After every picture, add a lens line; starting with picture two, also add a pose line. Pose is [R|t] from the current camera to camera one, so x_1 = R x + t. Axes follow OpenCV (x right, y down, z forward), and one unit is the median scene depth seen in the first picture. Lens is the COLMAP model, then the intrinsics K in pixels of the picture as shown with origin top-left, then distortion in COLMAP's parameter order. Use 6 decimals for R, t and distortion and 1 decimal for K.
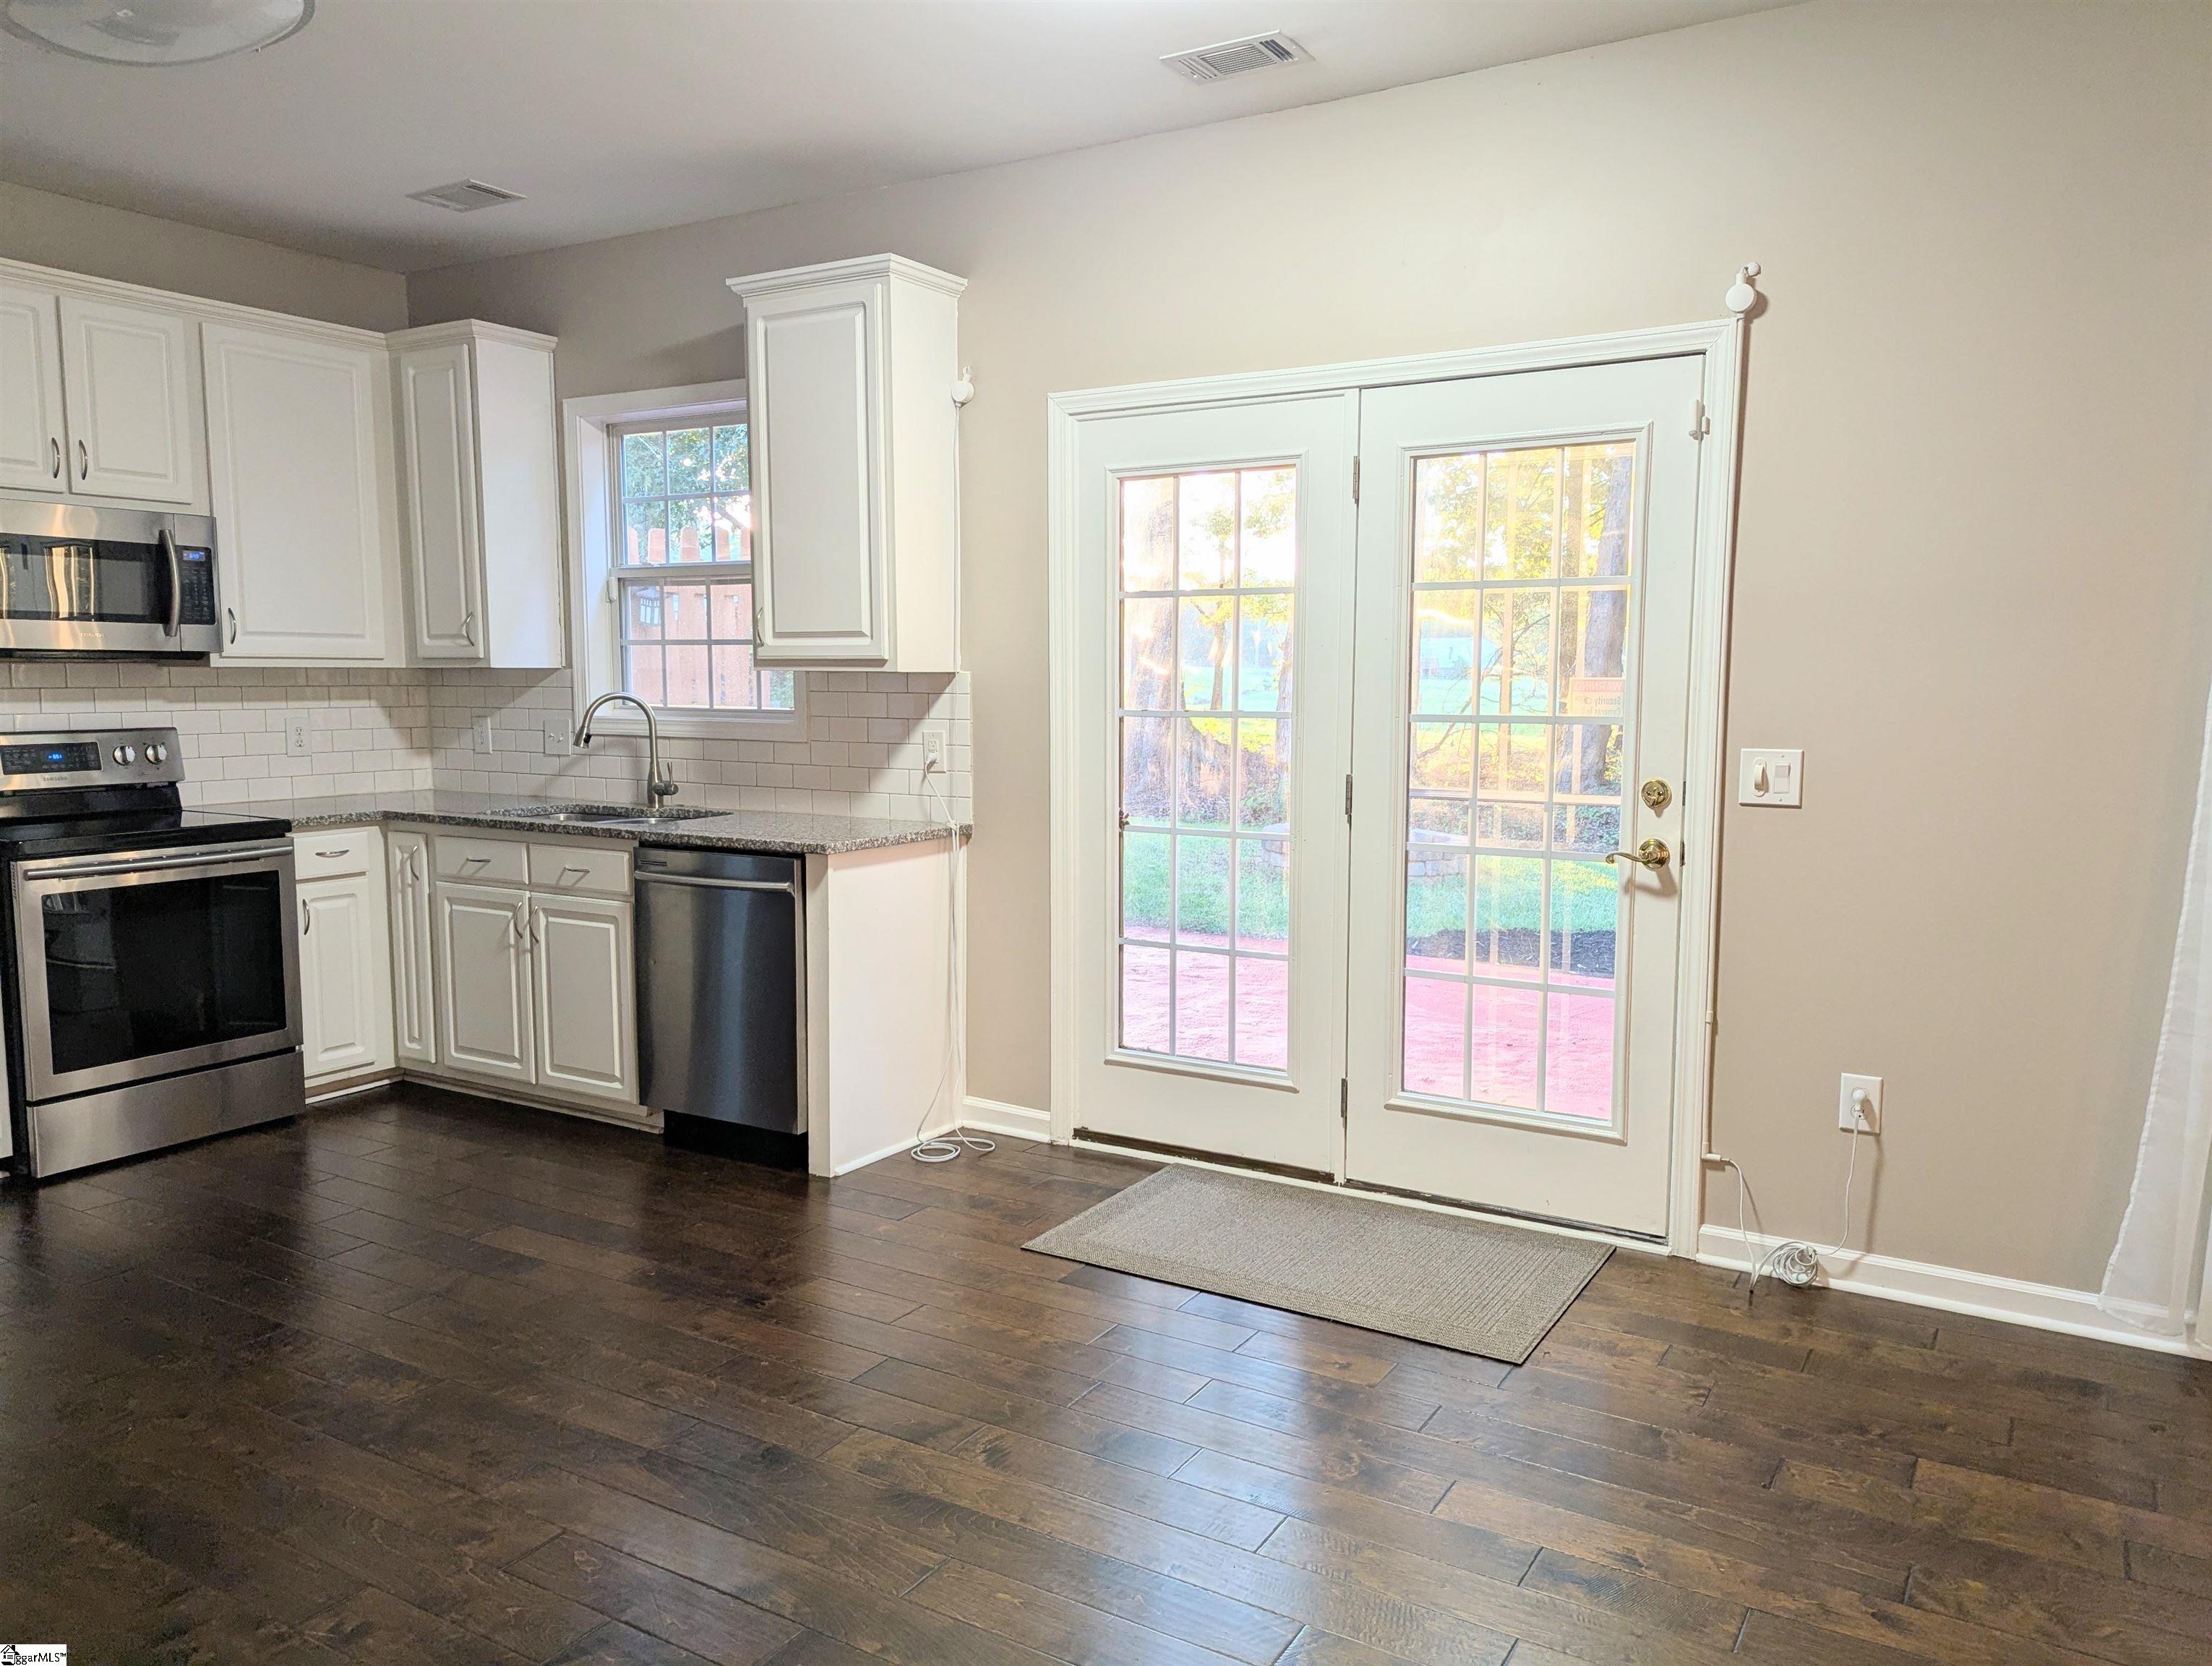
lens RADIAL K [[1601.1, 0, 1099.3], [0, 1601.1, 848.1], [0, 0, 1]] dist [0.068786, -0.064396]
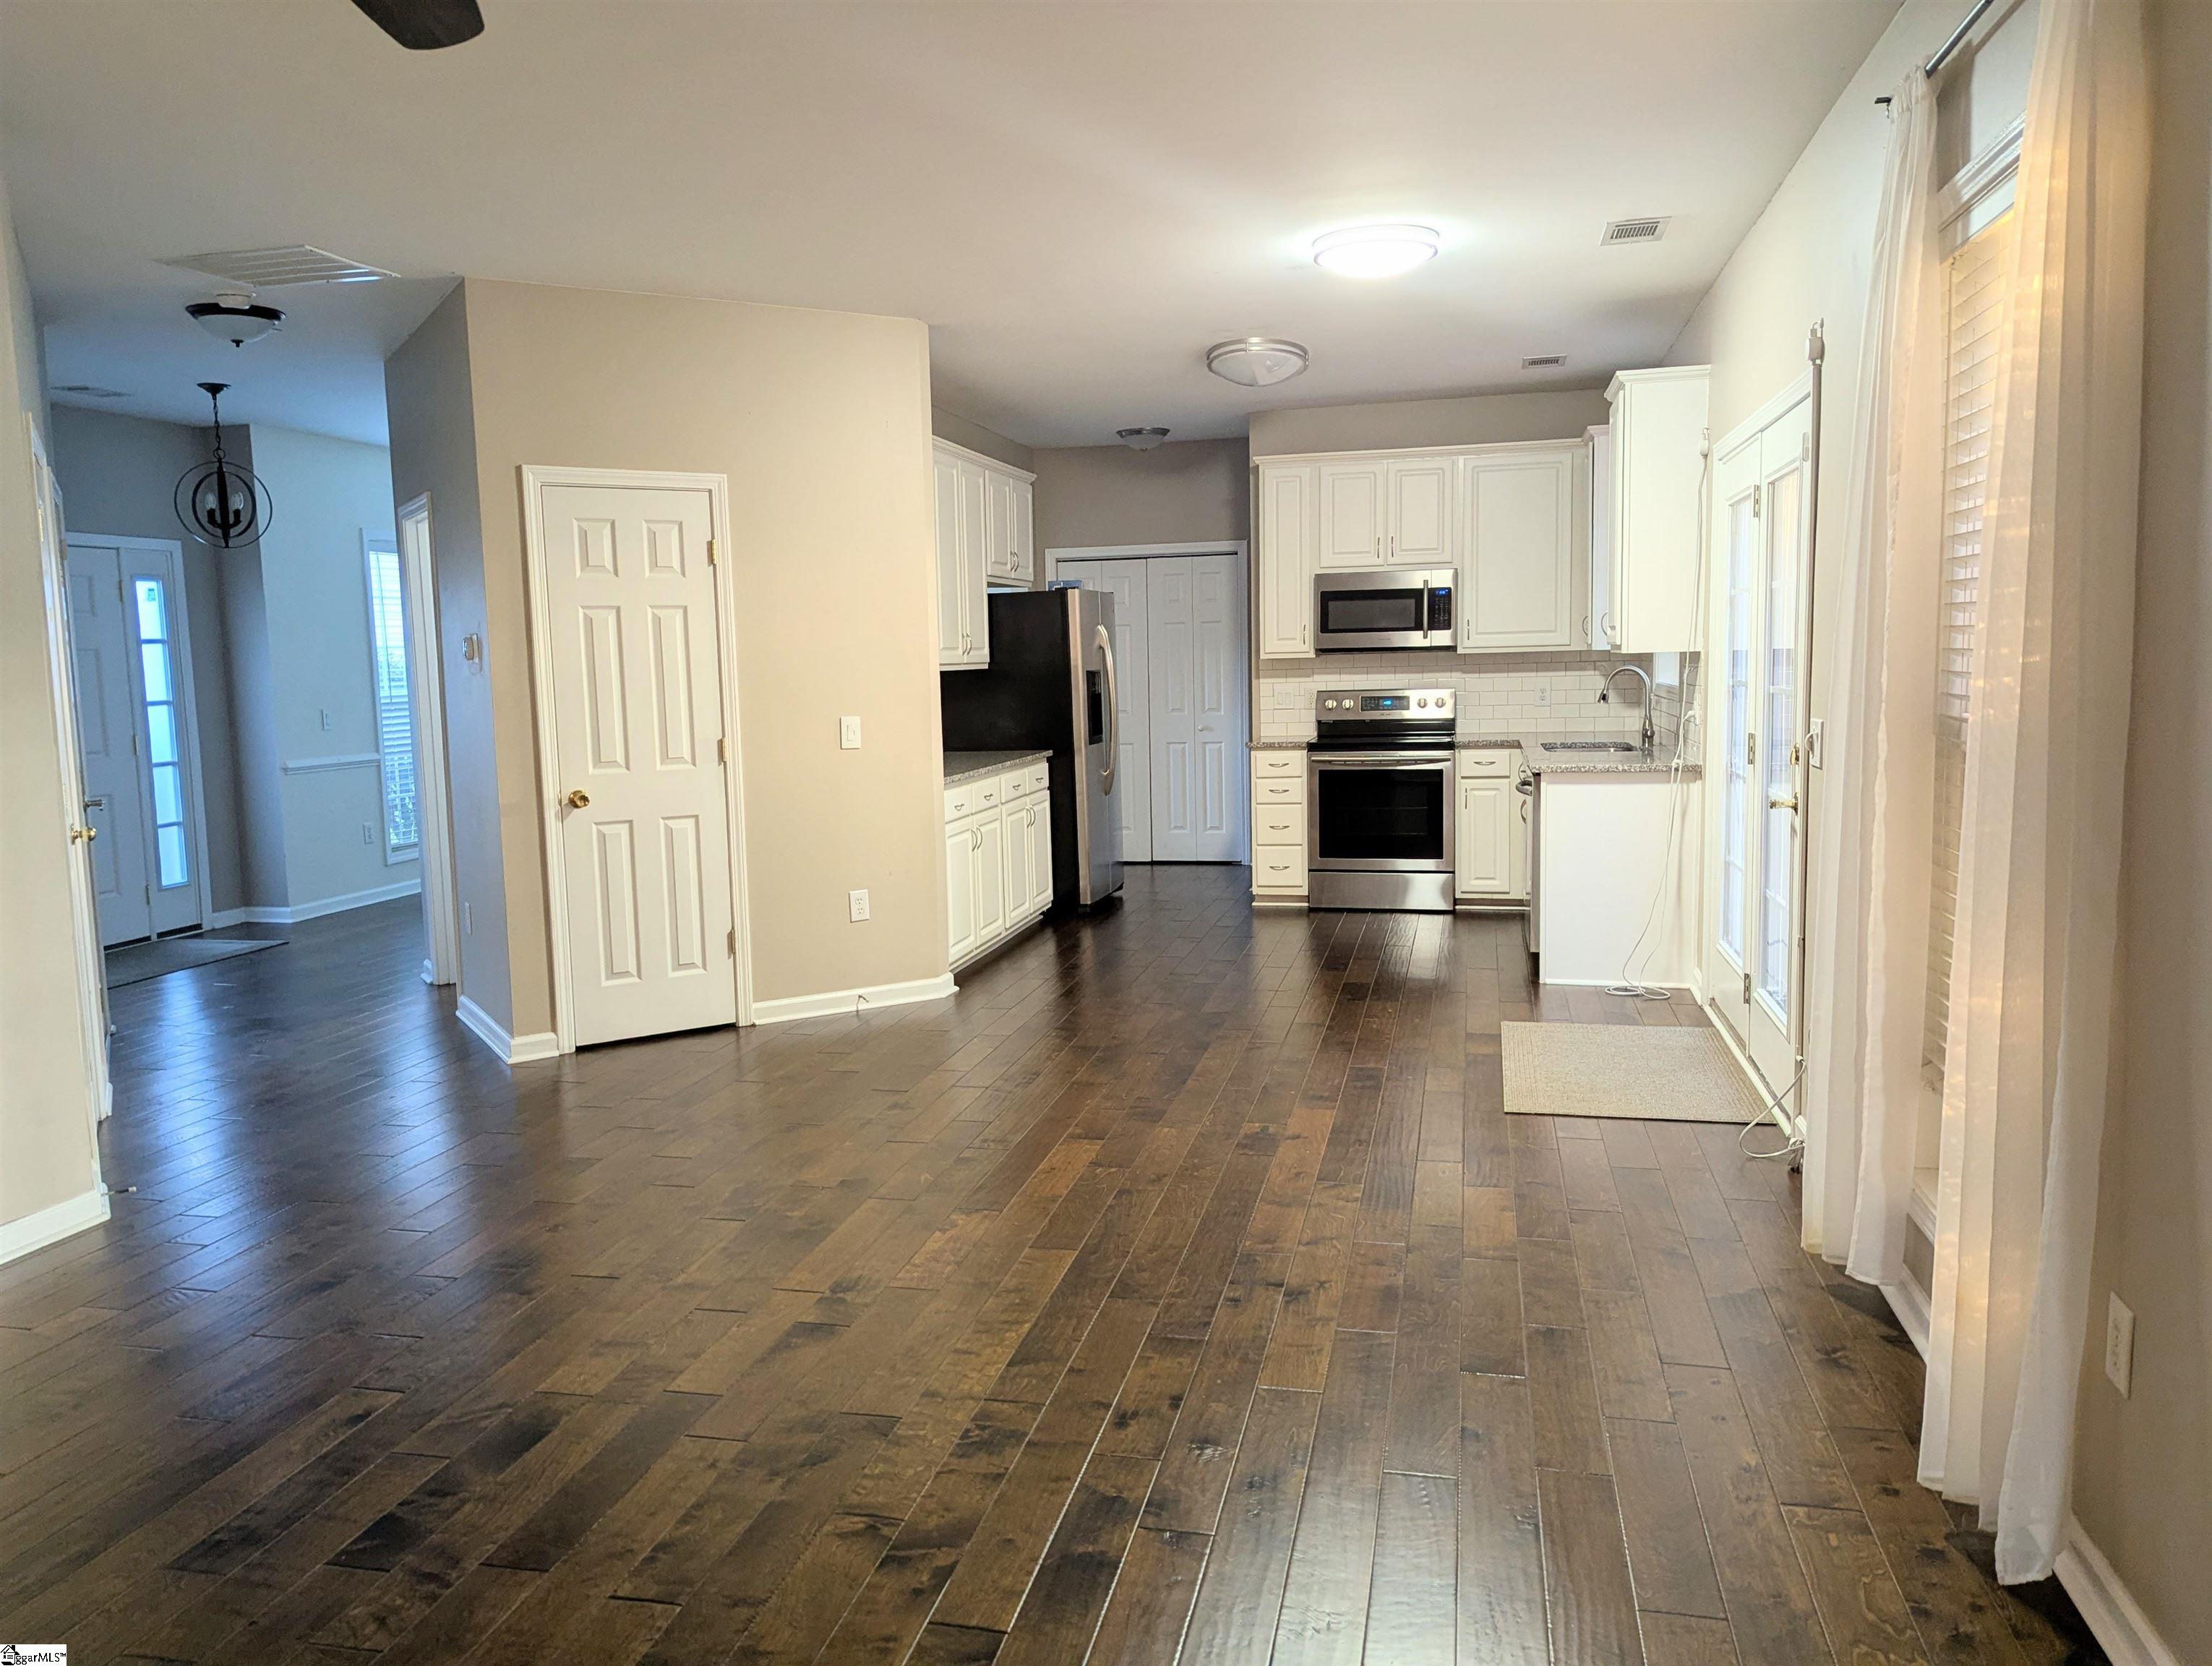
lens RADIAL K [[1601.1, 0, 1095.2], [0, 1601.1, 828.0], [0, 0, 1]] dist [0.068786, -0.064396]
pose [[0.320438, 0.093496, -0.942644, 1.002771], [-0.077512, 0.994368, 0.072277, -0.019413], [0.944093, 0.049906, 0.325881, 0.072365]]
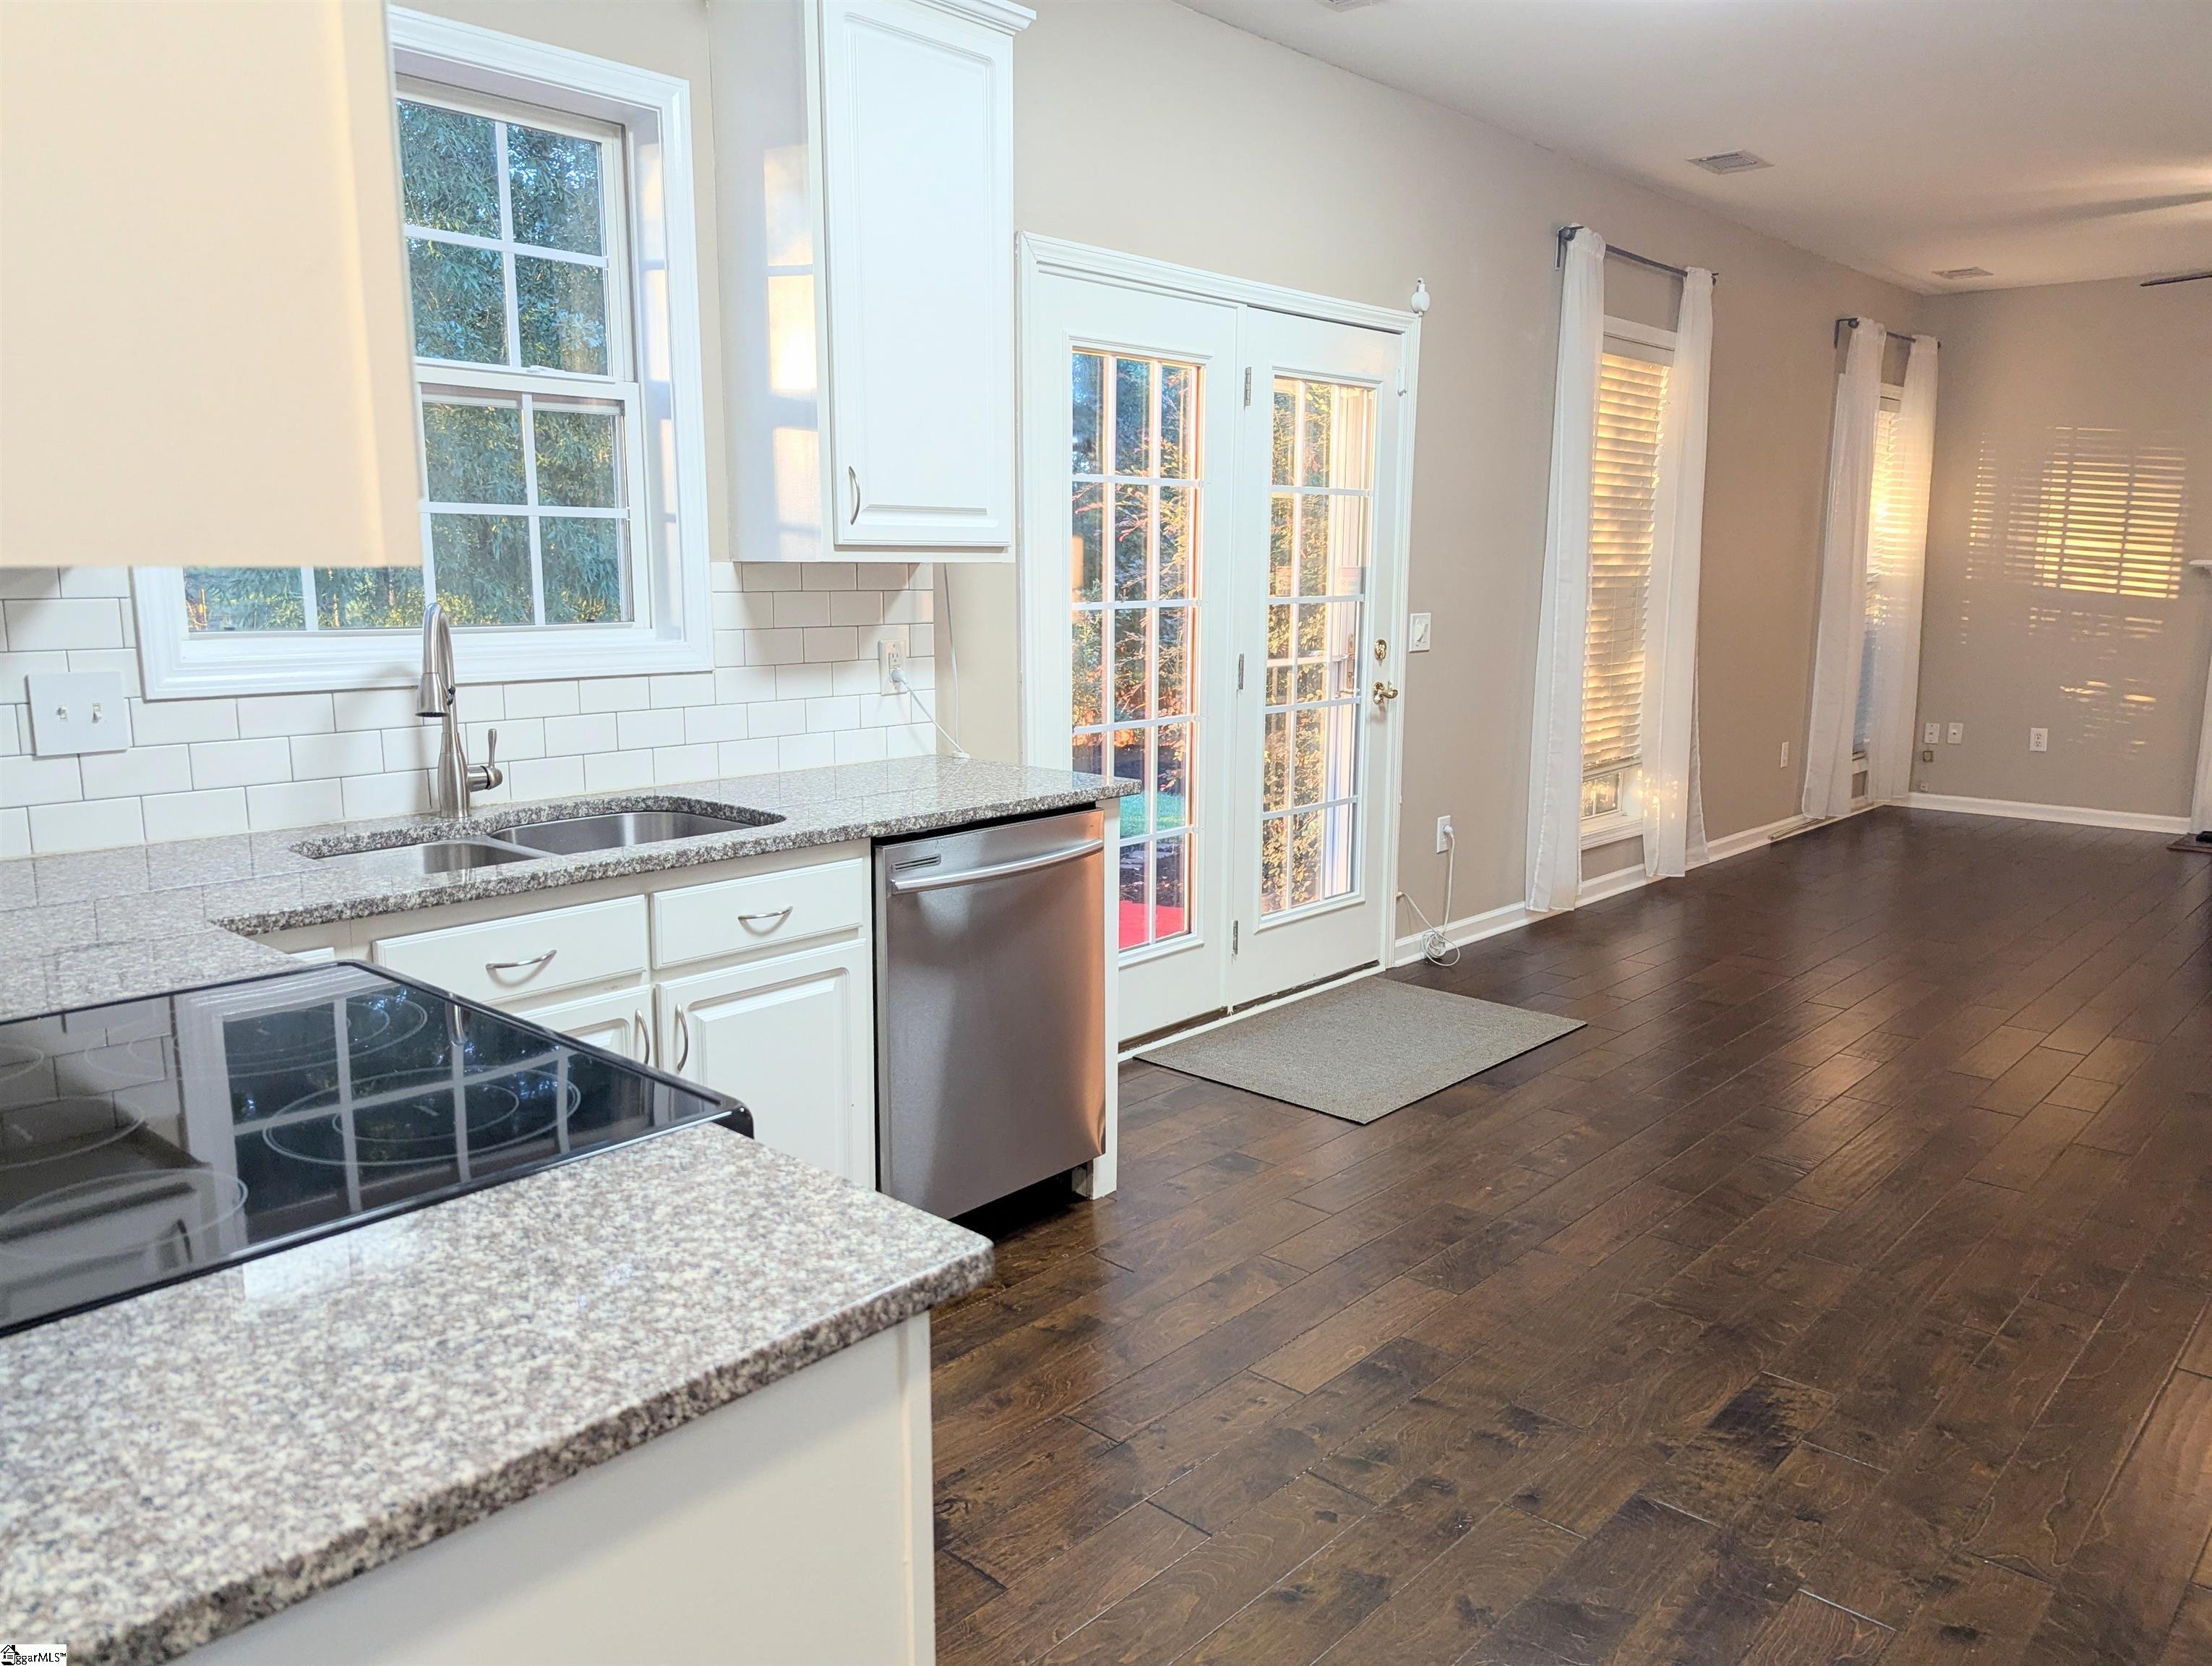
lens RADIAL K [[1601.1, 0, 1107.3], [0, 1601.1, 834.8], [0, 0, 1]] dist [0.068786, -0.064396]
pose [[0.189730, -0.170953, 0.966839, -0.811209], [0.101225, 0.982884, 0.153926, -0.086007], [-0.976604, 0.068664, 0.203788, 0.722630]]
